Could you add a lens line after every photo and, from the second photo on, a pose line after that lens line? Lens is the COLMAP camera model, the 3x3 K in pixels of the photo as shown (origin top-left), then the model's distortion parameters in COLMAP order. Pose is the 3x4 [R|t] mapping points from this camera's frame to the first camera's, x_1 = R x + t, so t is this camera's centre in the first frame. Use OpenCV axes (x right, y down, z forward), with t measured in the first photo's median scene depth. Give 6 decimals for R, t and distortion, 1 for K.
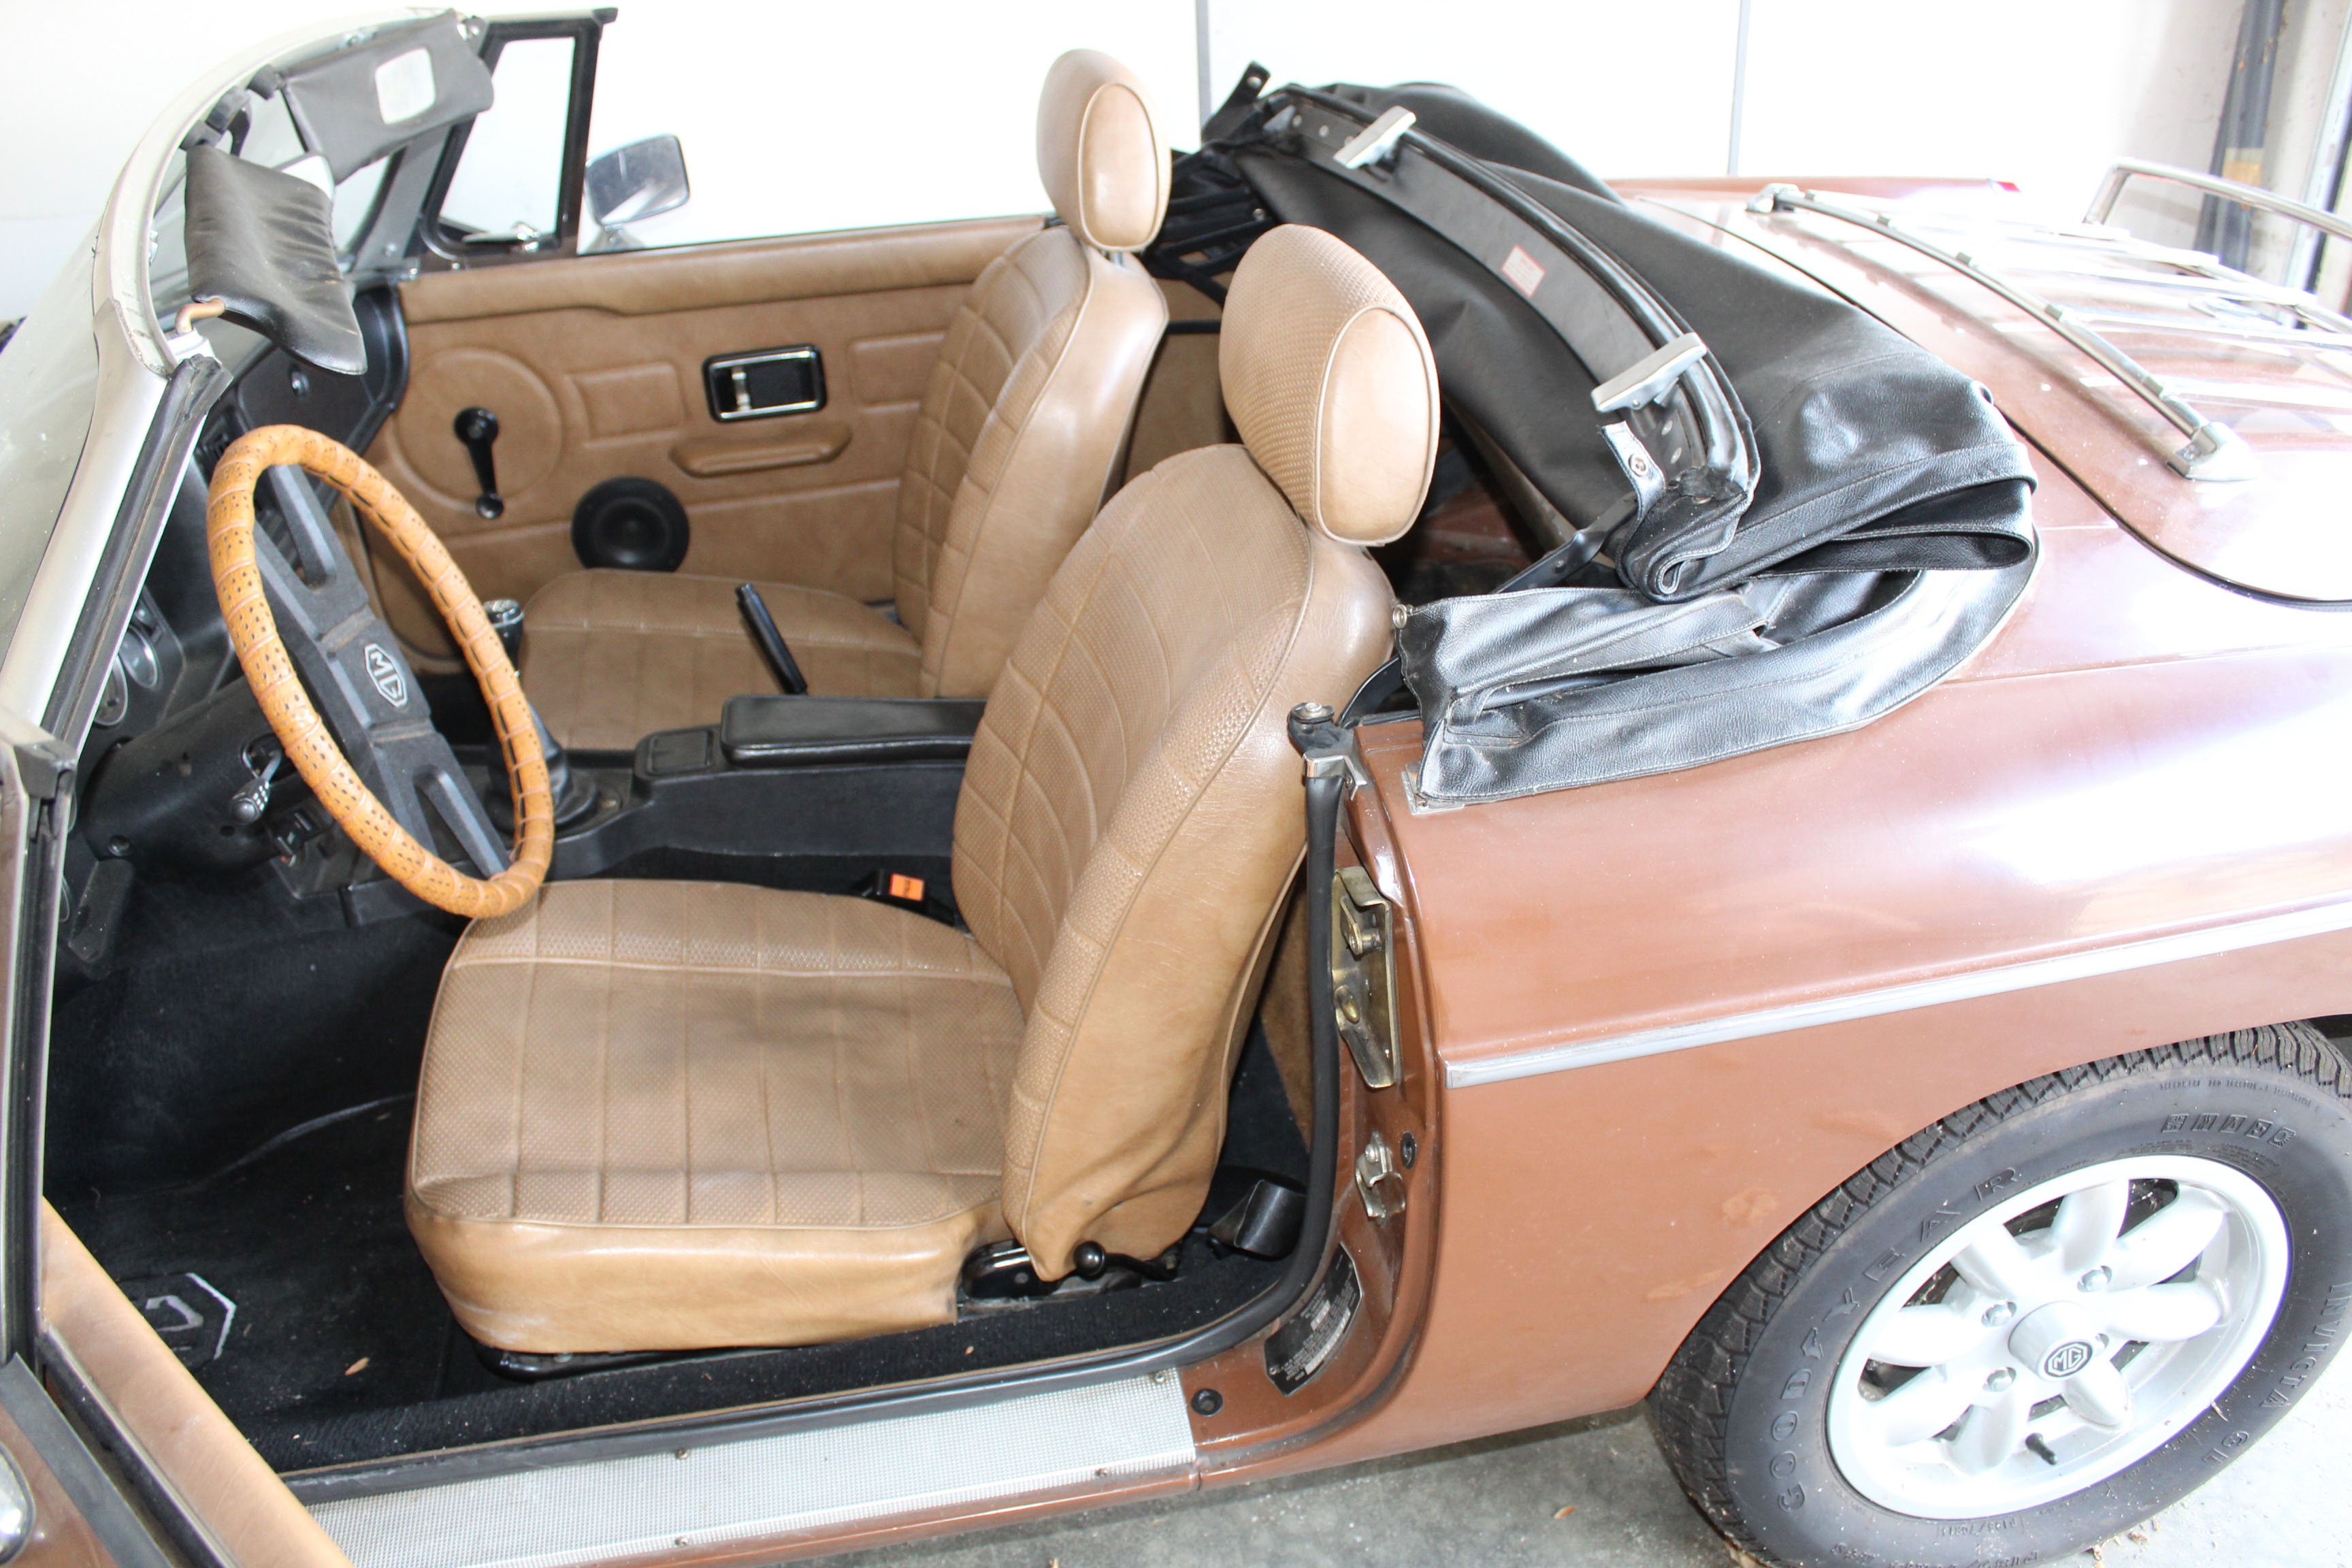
lens RADIAL K [[1962.4, 0, 1179.3], [0, 1962.4, 787.2], [0, 0, 1]] dist [-0.164054, 0.148460]
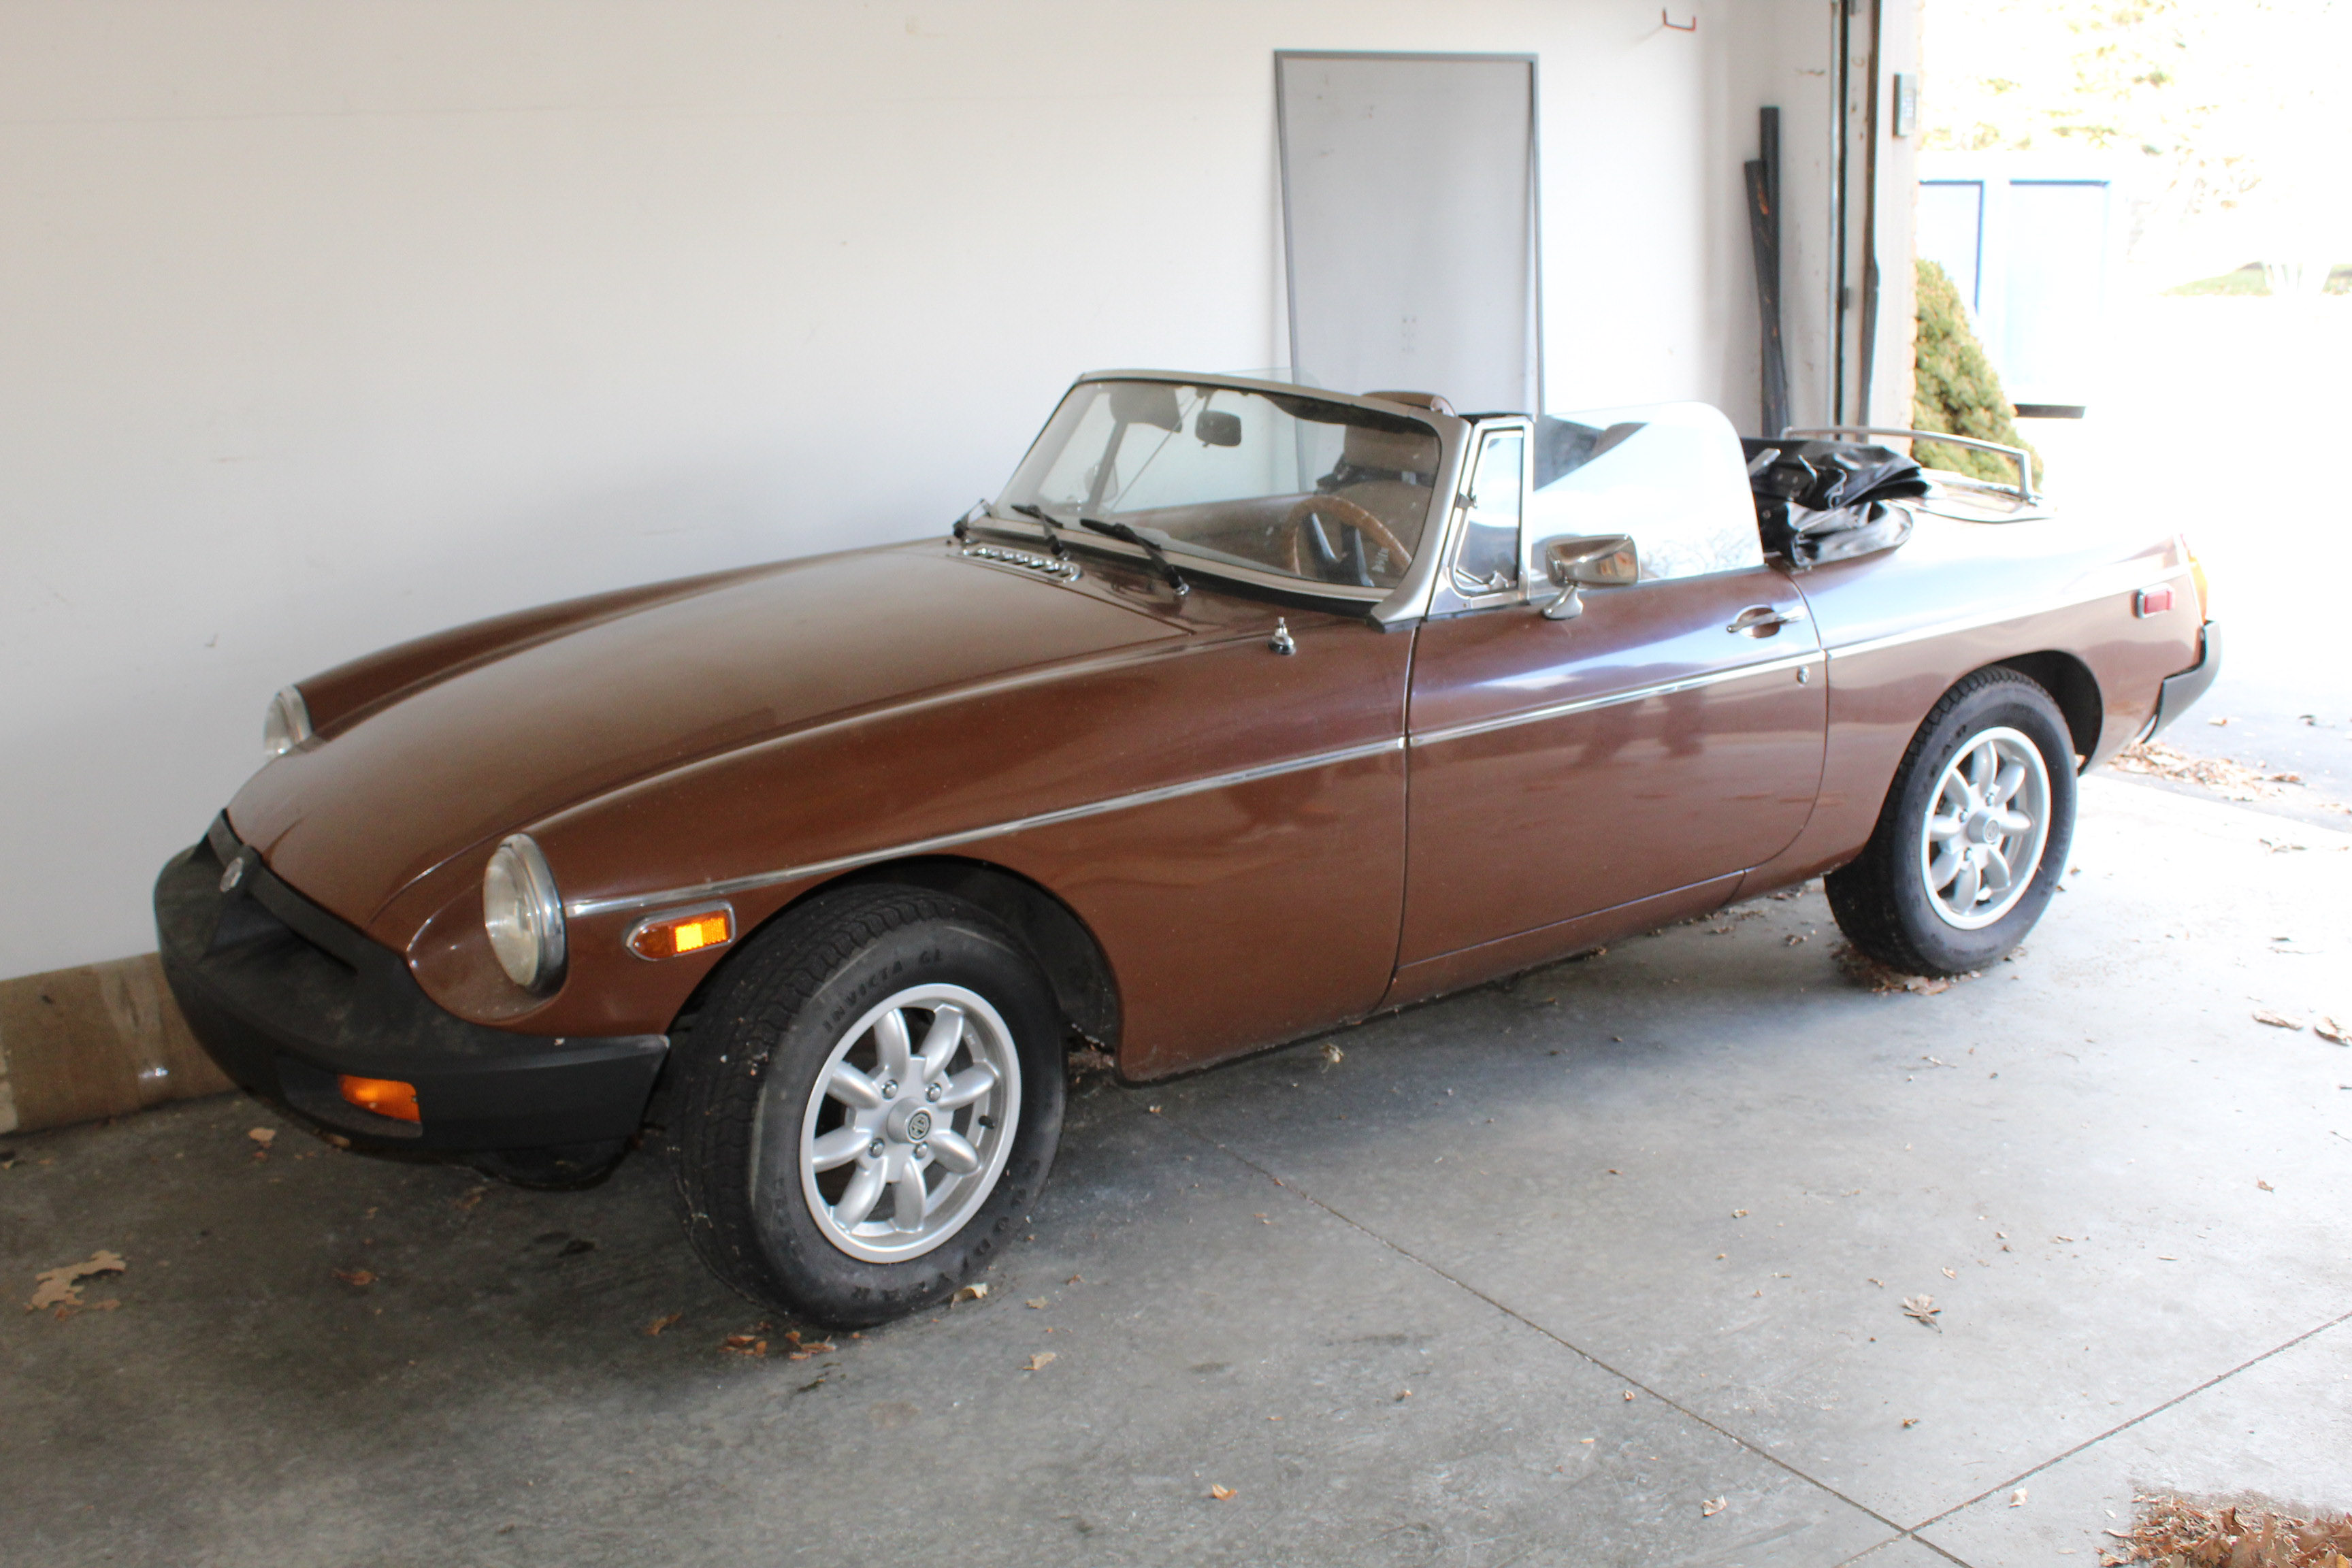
lens RADIAL K [[2389.8, 0, 1175.9], [0, 2389.8, 769.7], [0, 0, 1]] dist [-0.129593, 0.149312]
pose [[0.913667, -0.092273, 0.395852, -1.625476], [0.210161, 0.940853, -0.265760, 0.783289], [-0.347916, 0.326009, 0.879018, -1.285221]]
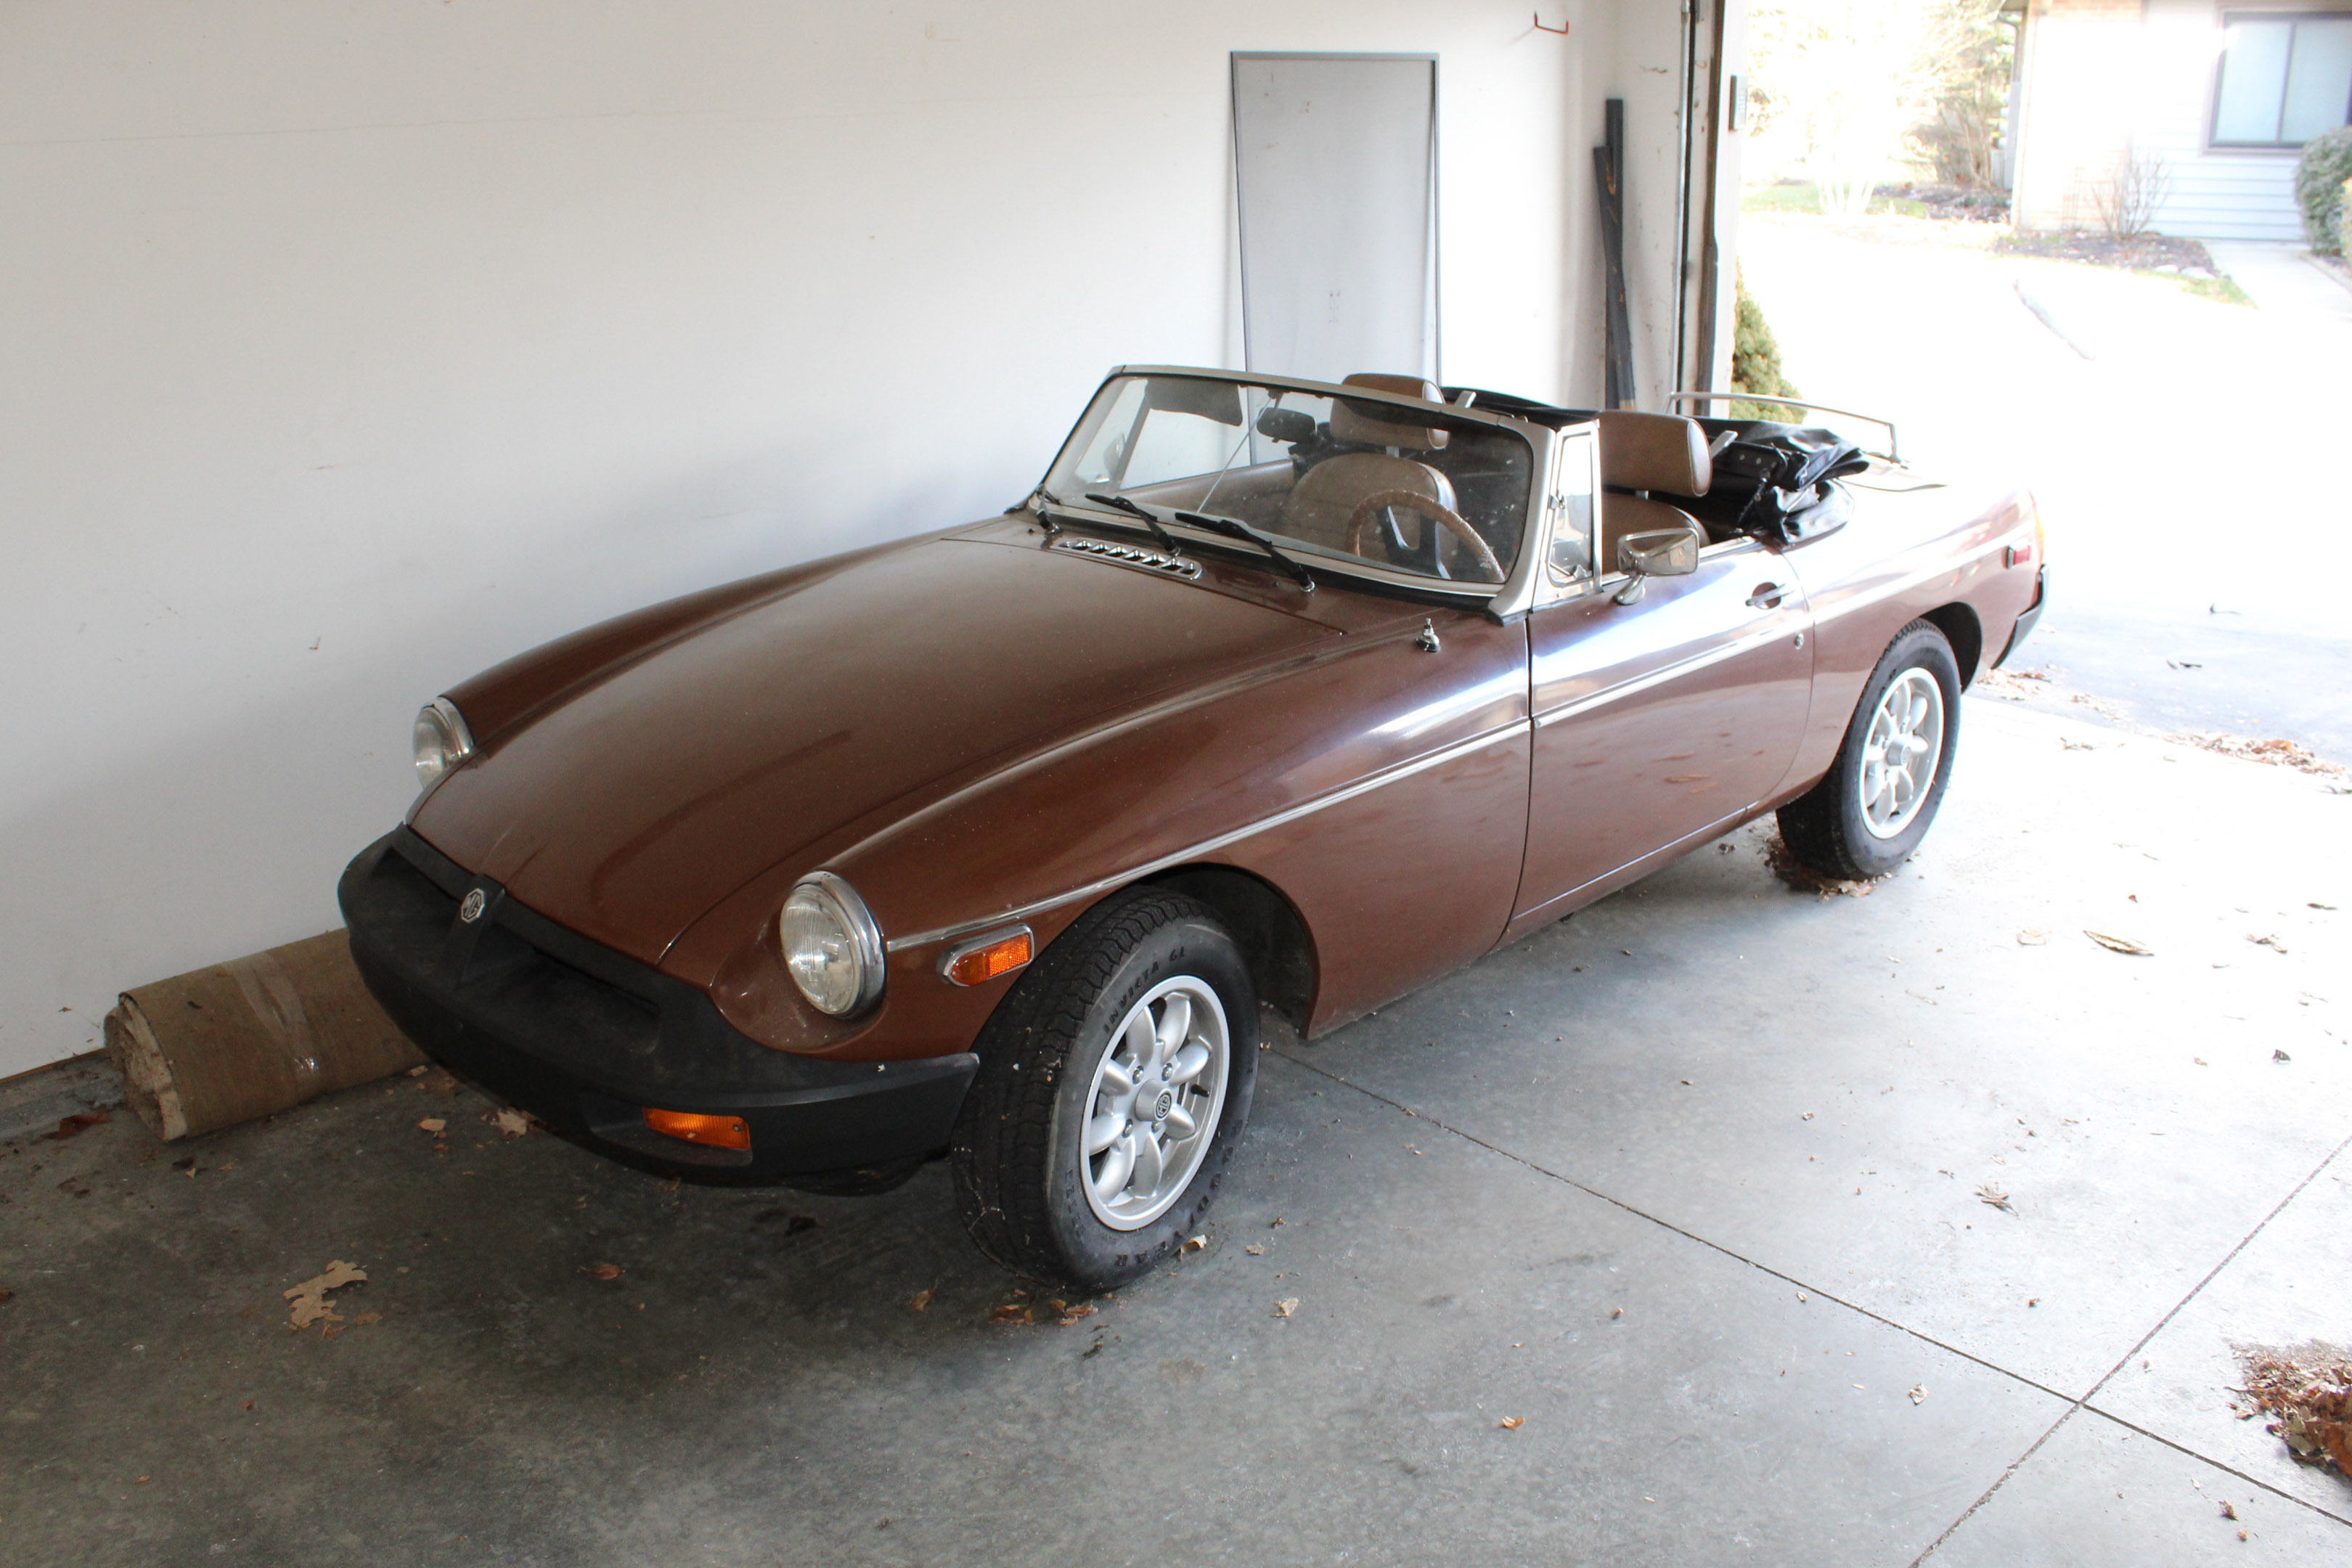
lens RADIAL K [[2104.8, 0, 1197.2], [0, 2104.8, 784.7], [0, 0, 1]] dist [-0.161491, 0.143297]
pose [[0.827009, -0.161418, 0.538517, -2.047808], [0.279928, 0.948939, -0.145450, 0.481101], [-0.487542, 0.271034, 0.829966, -1.038971]]
